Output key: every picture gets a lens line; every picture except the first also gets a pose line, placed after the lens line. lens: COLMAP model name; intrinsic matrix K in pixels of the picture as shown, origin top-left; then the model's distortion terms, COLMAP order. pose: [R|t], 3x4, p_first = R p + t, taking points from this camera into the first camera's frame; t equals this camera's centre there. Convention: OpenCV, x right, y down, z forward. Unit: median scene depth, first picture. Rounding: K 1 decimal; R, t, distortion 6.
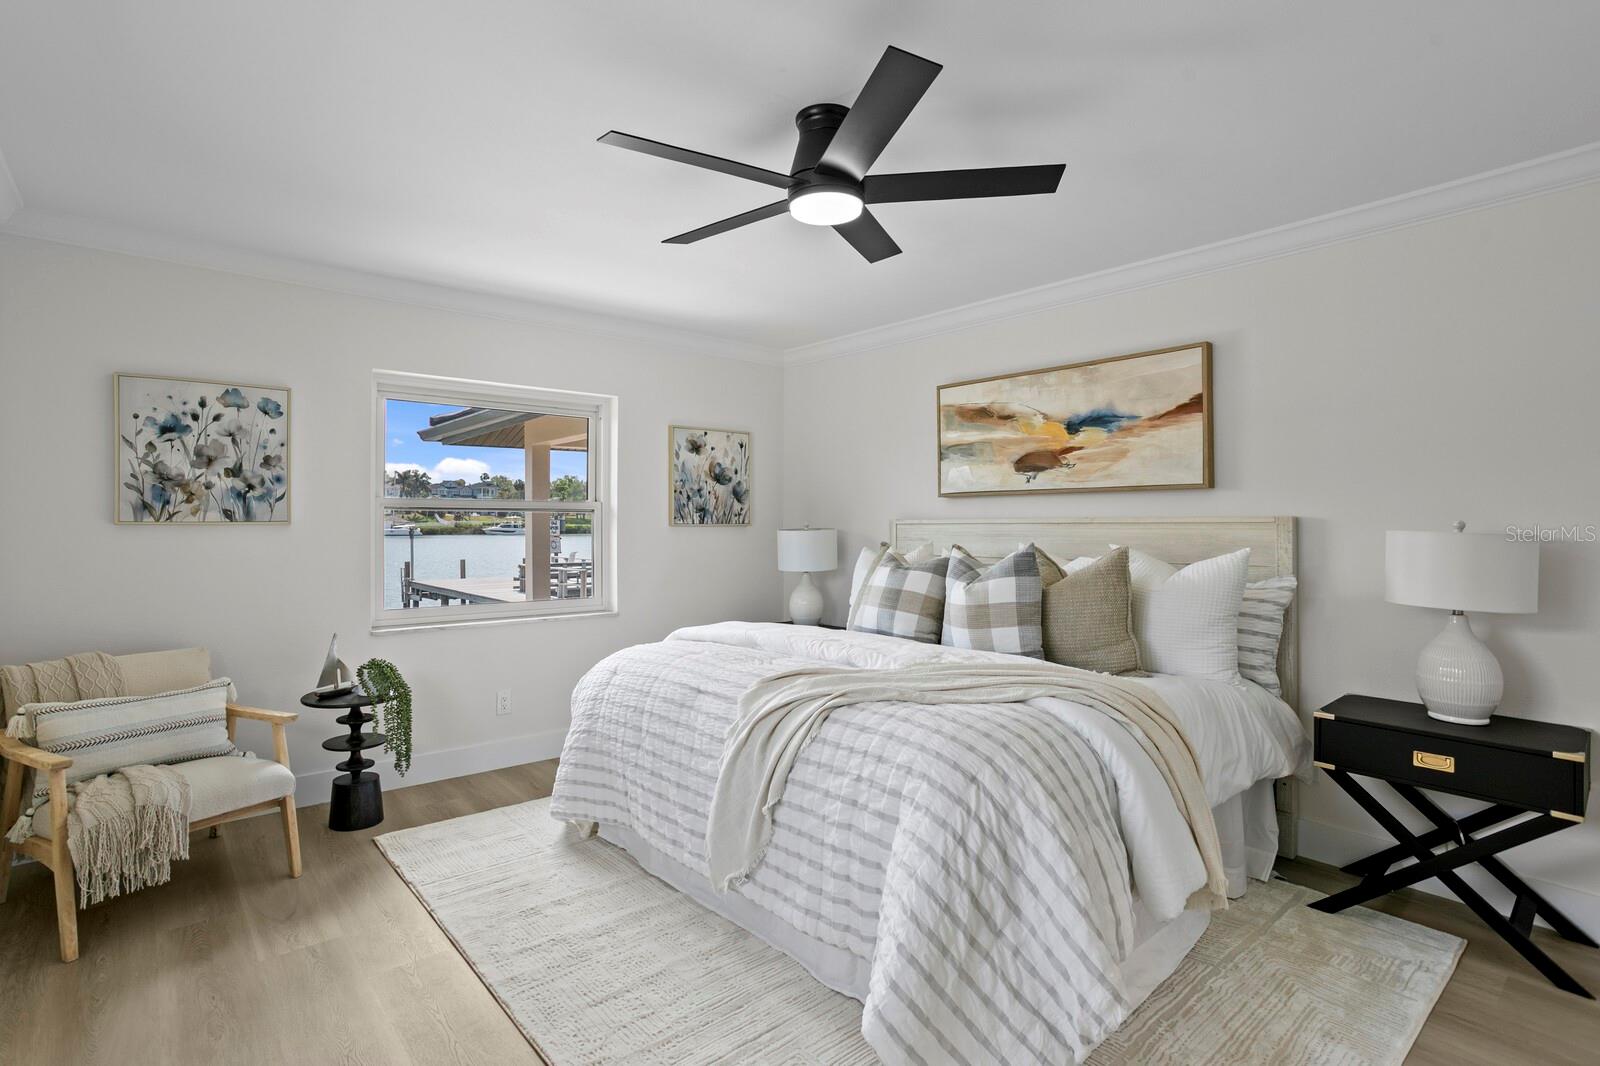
lens RADIAL K [[775.2, 0, 788.1], [0, 775.2, 517.2], [0, 0, 1]] dist [-0.029433, 0.018276]
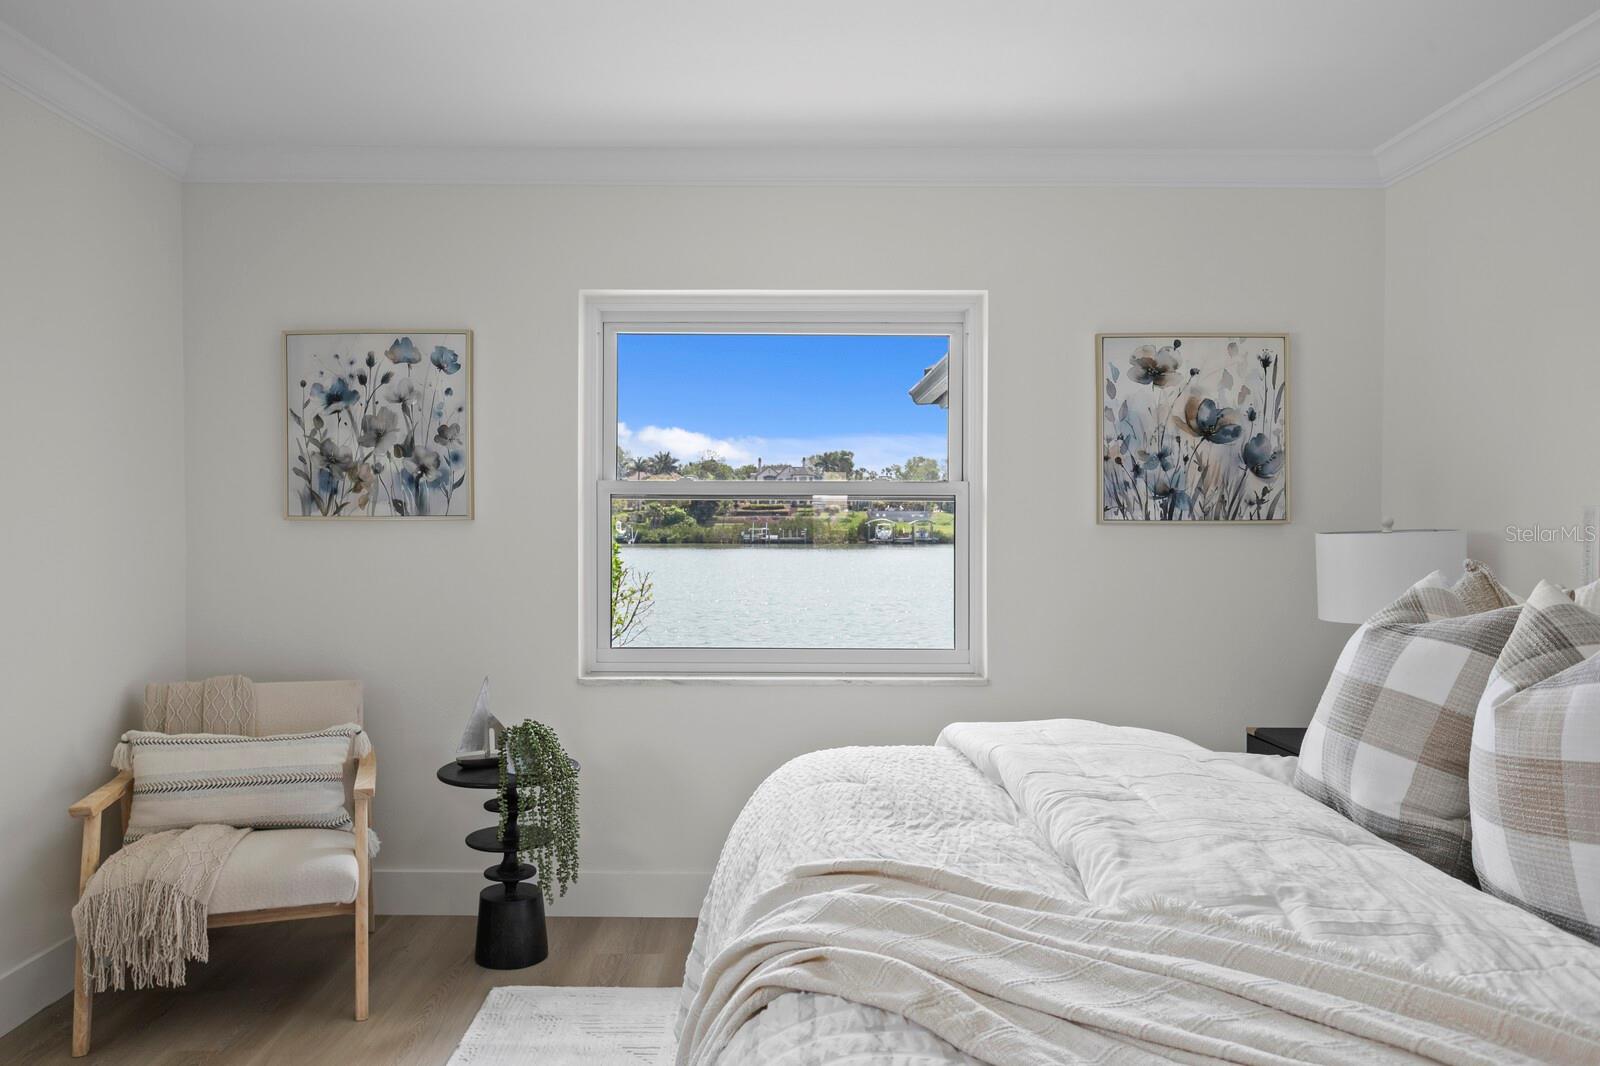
lens RADIAL K [[1138.4, 0, 796.5], [0, 1138.4, 530.6], [0, 0, 1]] dist [-0.026691, 0.028765]
pose [[0.763326, 0.002116, -0.646010, 0.276486], [0.004041, 0.999959, 0.008050, 0.012382], [0.646001, -0.008755, 0.763286, 0.392557]]
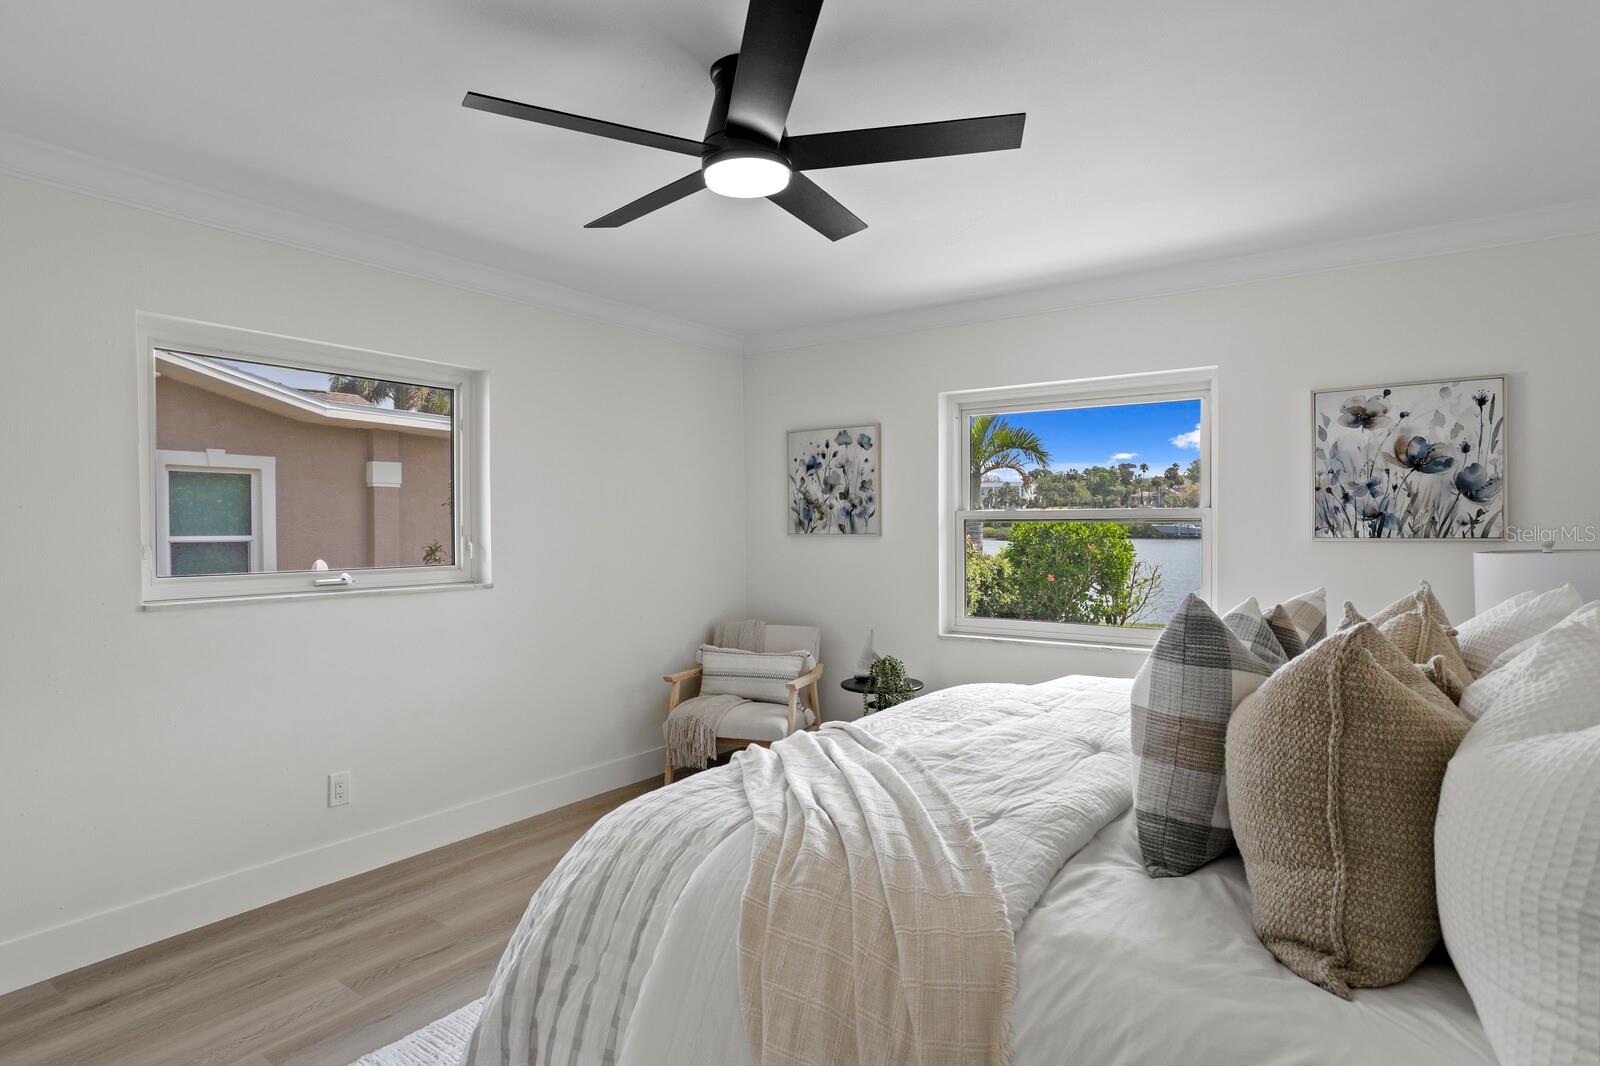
lens RADIAL K [[871.0, 0, 809.8], [0, 871.0, 541.6], [0, 0, 1]] dist [-0.014952, 0.007706]
pose [[0.257194, 0.015972, -0.966228, 0.664350], [0.009560, 0.999772, 0.019071, -0.009181], [0.966313, -0.014142, 0.256983, 0.552809]]
